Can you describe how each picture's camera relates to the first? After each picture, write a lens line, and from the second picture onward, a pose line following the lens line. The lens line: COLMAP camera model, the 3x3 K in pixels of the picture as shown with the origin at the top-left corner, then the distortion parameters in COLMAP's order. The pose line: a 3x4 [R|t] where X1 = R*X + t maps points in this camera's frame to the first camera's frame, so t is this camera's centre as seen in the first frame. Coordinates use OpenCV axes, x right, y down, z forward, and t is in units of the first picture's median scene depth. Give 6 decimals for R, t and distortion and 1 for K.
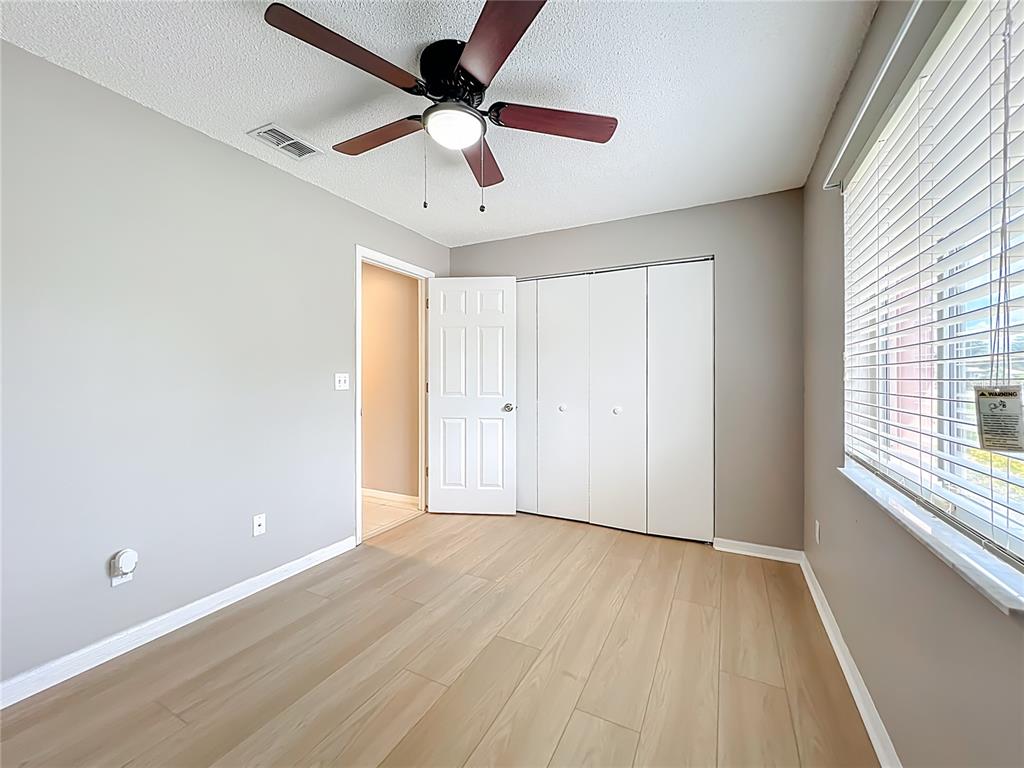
lens RADIAL K [[420.1, 0, 516.6], [0, 420.1, 378.7], [0, 0, 1]] dist [0.002077, 0.000011]
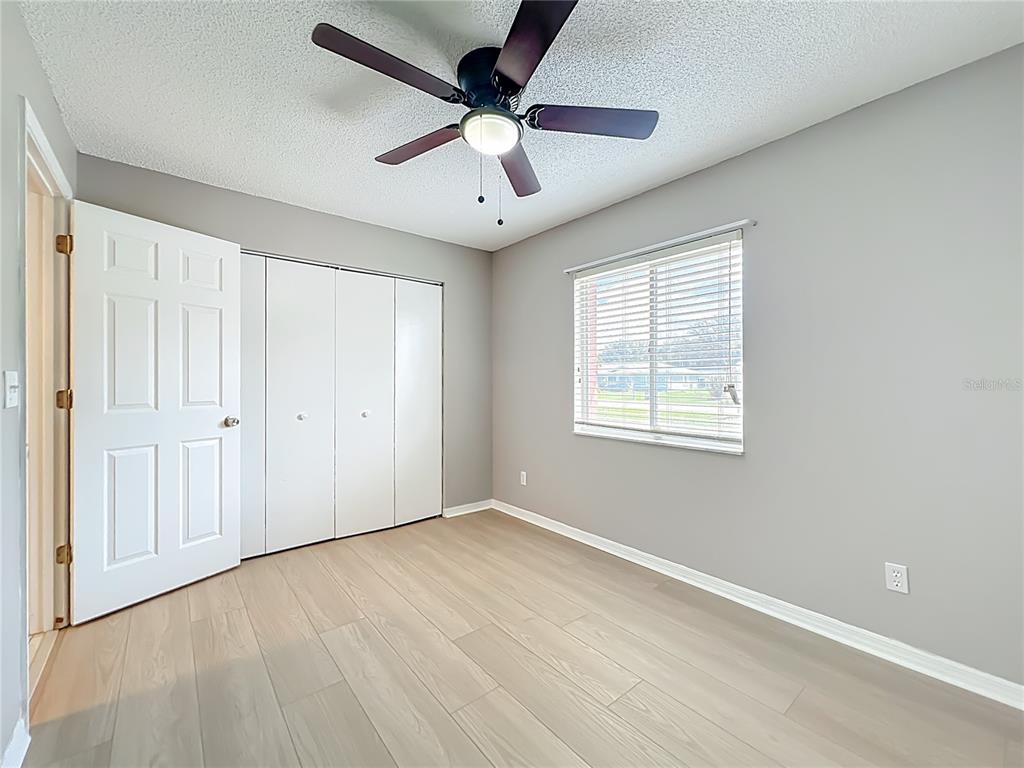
lens RADIAL K [[420.1, 0, 516.6], [0, 420.1, 378.7], [0, 0, 1]] dist [0.002077, 0.000011]
pose [[0.402563, 0.006000, 0.915373, -0.572160], [0.002214, 0.999969, -0.007528, 0.000988], [-0.915390, 0.005058, 0.402538, 0.293939]]
